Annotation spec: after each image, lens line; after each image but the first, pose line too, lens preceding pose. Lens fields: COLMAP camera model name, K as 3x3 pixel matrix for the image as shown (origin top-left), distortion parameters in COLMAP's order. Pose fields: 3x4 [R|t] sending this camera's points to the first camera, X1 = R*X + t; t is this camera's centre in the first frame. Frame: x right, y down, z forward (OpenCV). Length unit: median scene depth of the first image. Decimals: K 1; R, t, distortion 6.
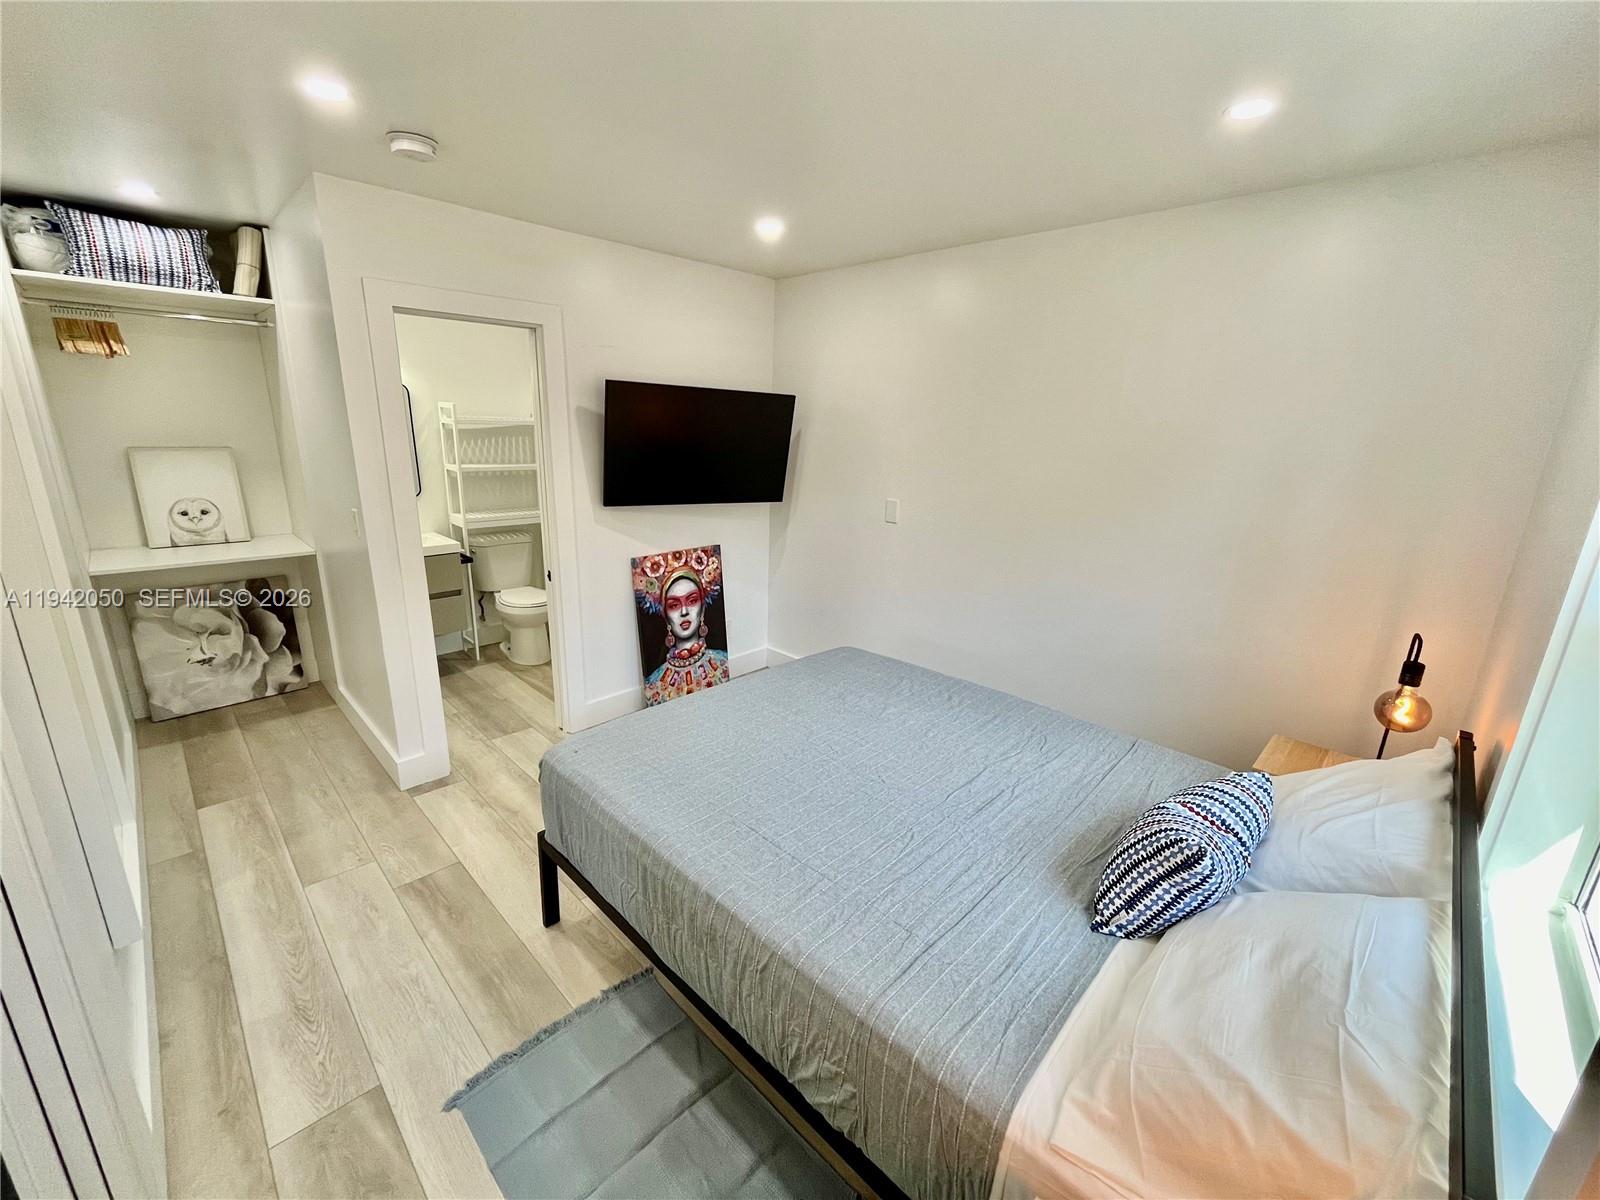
lens RADIAL K [[651.3, 0, 797.8], [0, 651.3, 601.5], [0, 0, 1]] dist [-0.003462, -0.000366]
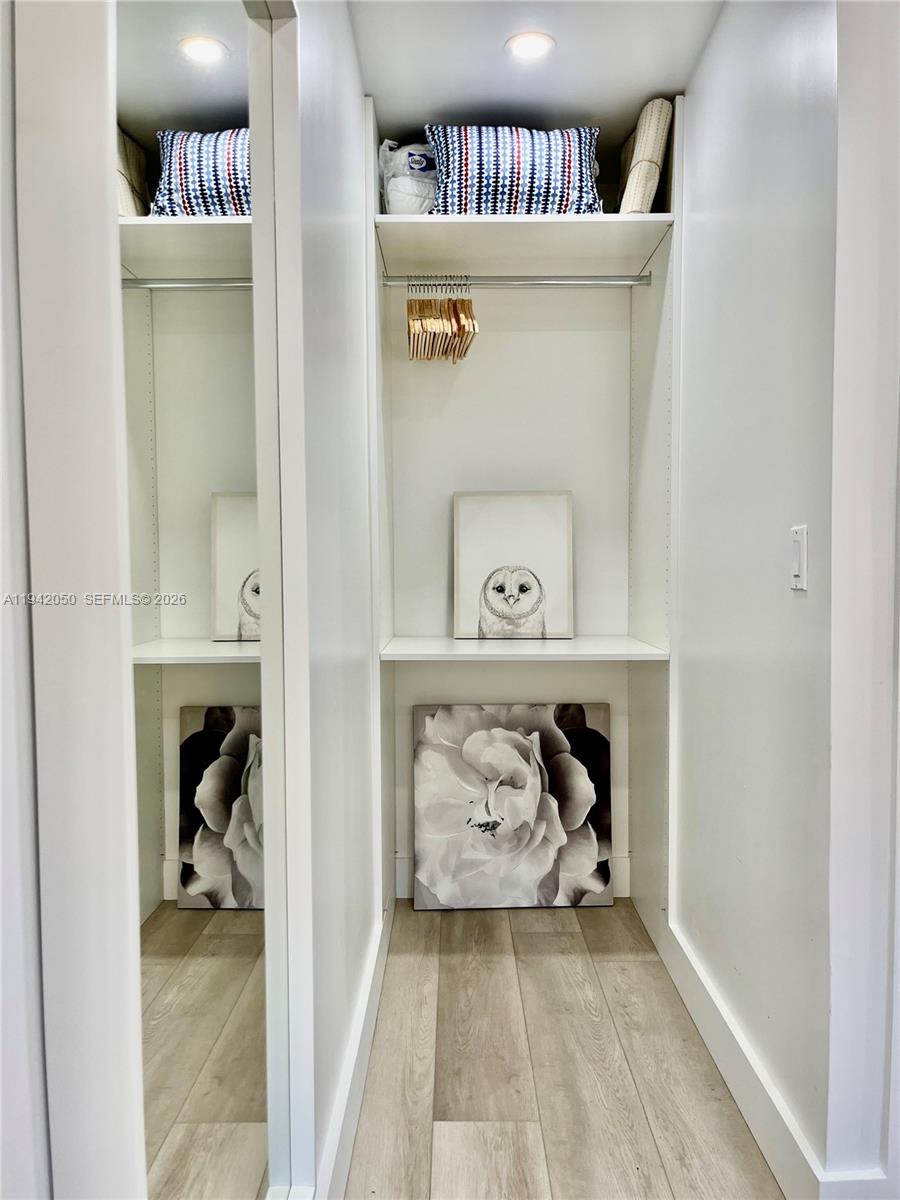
lens RADIAL K [[935.6, 0, 450.0], [0, 935.6, 600.0], [0, 0, 1]] dist [0.036133, -0.005116]
pose [[0.698647, -0.005309, -0.715447, -0.296120], [-0.162572, 0.972638, -0.165972, 0.036143], [0.696752, 0.232267, 0.678667, 0.316608]]
